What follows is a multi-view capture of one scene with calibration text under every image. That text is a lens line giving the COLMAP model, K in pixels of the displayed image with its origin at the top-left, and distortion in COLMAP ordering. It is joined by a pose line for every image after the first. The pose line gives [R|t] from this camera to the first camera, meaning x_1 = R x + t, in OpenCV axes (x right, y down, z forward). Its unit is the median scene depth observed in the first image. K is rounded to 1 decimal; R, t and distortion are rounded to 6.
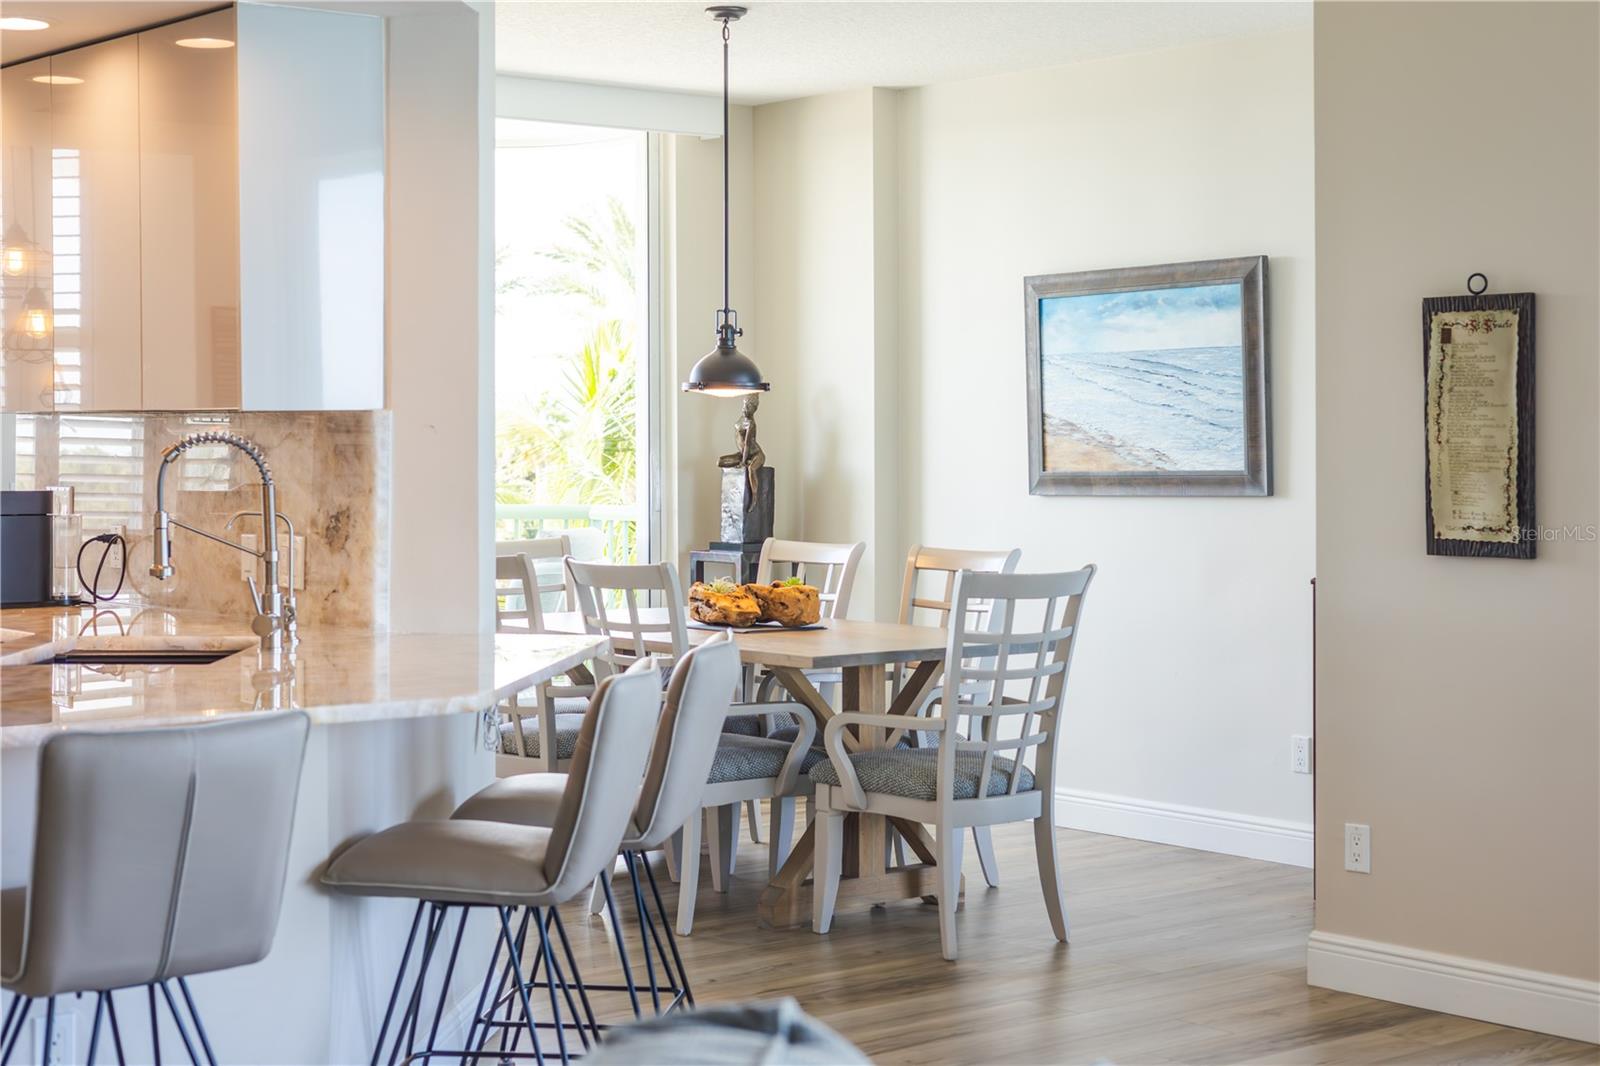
lens RADIAL K [[2386.4, 0, 800.3], [0, 2386.4, 533.7], [0, 0, 1]] dist [-0.043640, 0.000000]
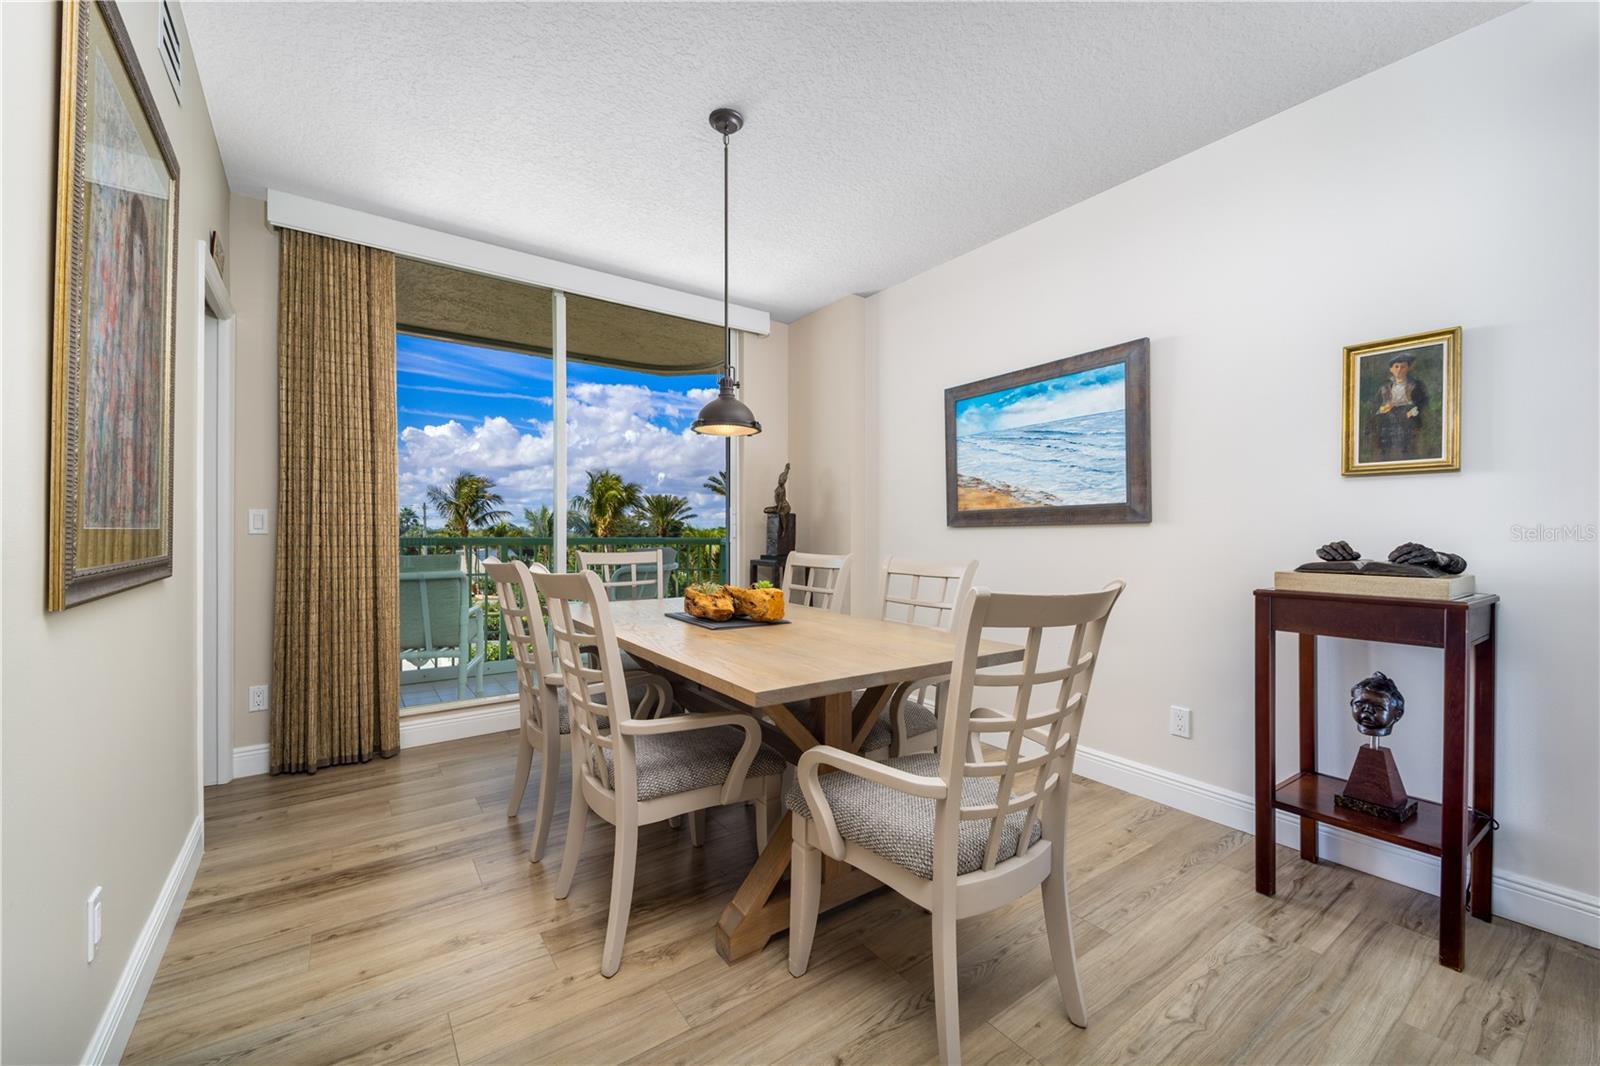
lens RADIAL K [[621.1, 0, 749.2], [0, 621.1, 529.9], [0, 0, 1]] dist [0.000750, 0.000004]
pose [[0.989311, 0.008575, -0.145568, 0.027666], [-0.015109, 0.998924, -0.043840, 0.007228], [0.145036, 0.045571, 0.988376, 0.620207]]
